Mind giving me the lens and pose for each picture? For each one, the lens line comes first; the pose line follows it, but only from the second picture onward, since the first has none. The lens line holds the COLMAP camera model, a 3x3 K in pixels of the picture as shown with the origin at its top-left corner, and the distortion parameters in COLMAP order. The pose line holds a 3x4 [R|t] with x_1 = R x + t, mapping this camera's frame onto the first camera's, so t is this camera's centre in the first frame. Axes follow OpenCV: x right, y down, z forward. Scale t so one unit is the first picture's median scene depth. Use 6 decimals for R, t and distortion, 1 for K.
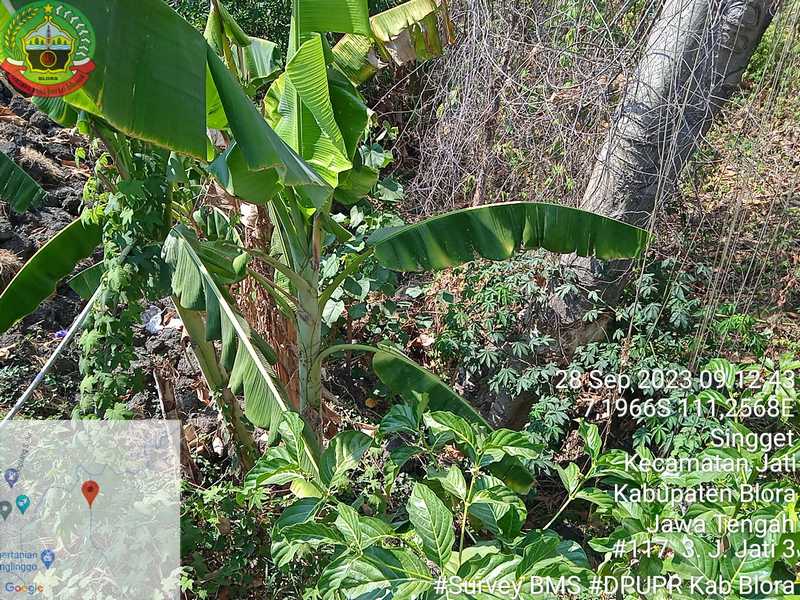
lens RADIAL K [[658.8, 0, 402.0], [0, 658.8, 302.5], [0, 0, 1]] dist [0.050368, -0.054666]
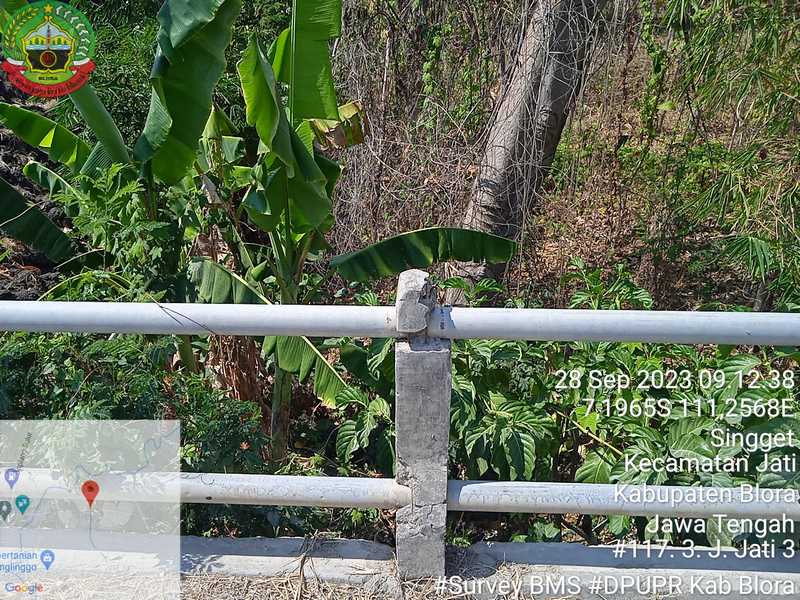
lens RADIAL K [[658.8, 0, 402.0], [0, 658.8, 302.5], [0, 0, 1]] dist [0.050368, -0.054666]
pose [[0.970089, -0.073741, 0.231277, -0.243221], [0.114821, 0.978813, -0.169530, 0.250333], [-0.213876, 0.191014, 0.958004, -0.374003]]
